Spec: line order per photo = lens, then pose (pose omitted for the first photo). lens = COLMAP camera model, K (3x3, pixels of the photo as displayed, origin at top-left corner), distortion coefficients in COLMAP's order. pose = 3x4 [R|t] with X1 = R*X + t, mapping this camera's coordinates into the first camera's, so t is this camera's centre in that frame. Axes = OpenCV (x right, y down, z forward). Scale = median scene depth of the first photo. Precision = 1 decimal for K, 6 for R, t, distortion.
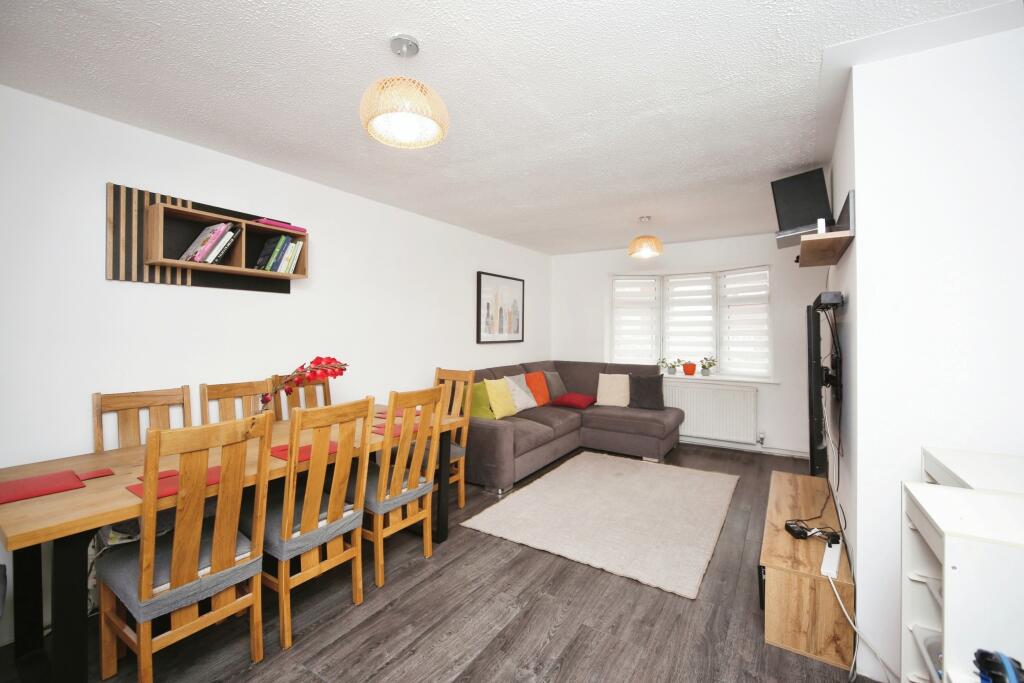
lens RADIAL K [[428.5, 0, 512.6], [0, 428.5, 330.8], [0, 0, 1]] dist [-0.001271, 0.000152]
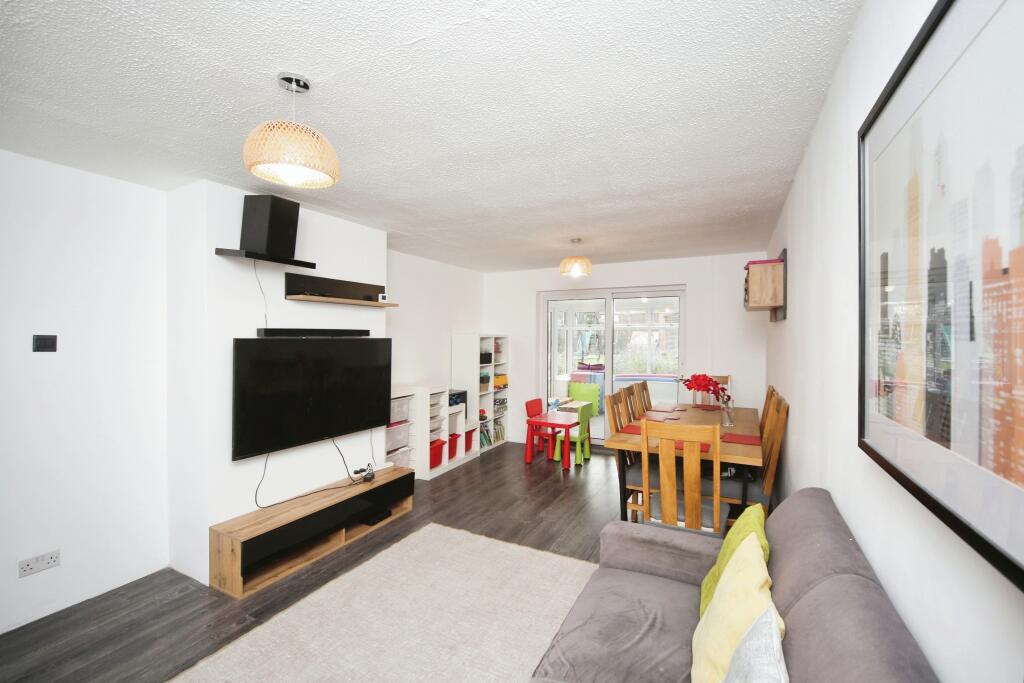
lens RADIAL K [[428.5, 0, 512.6], [0, 428.5, 330.8], [0, 0, 1]] dist [-0.001271, 0.000152]
pose [[-0.995168, 0.000083, -0.098186, 0.280654], [0.000741, 0.999978, -0.006663, -0.067589], [0.098183, -0.006704, -0.995146, 2.595007]]
